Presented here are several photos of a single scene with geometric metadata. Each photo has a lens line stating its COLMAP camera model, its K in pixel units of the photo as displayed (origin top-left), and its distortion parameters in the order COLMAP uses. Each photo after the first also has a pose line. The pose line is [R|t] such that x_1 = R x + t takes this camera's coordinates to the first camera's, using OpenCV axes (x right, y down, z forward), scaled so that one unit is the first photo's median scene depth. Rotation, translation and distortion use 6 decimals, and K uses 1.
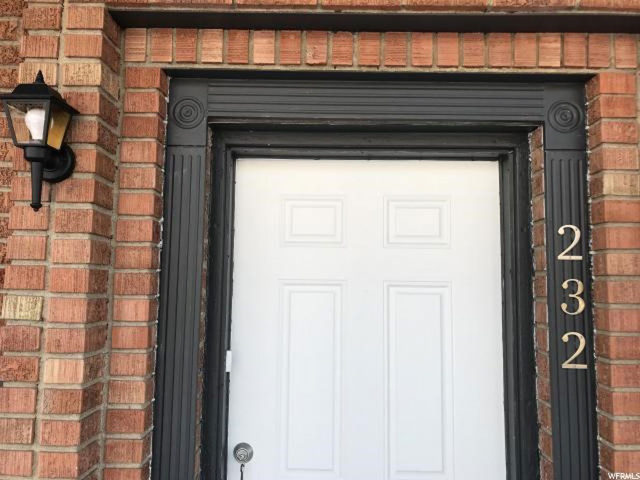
lens RADIAL K [[536.4, 0, 320.0], [0, 536.4, 240.0], [0, 0, 1]] dist [0.078948, -0.100478]
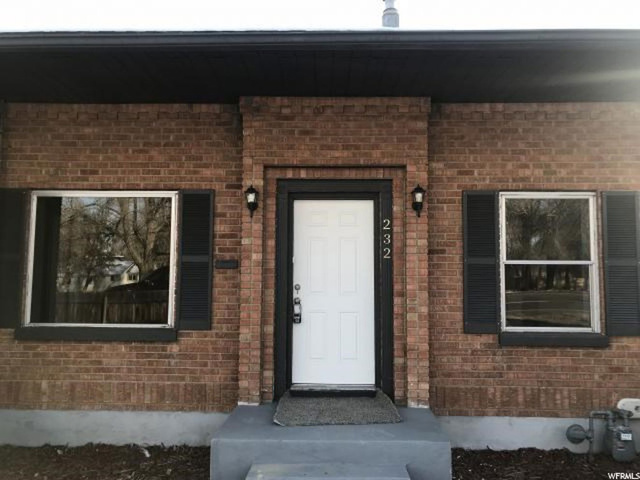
lens RADIAL K [[536.4, 0, 320.0], [0, 536.4, 240.0], [0, 0, 1]] dist [0.078948, -0.100478]
pose [[0.999876, -0.010206, -0.011994, 0.050103], [0.010495, 0.999651, 0.024261, 0.018017], [0.011743, -0.024384, 0.999634, -2.749551]]
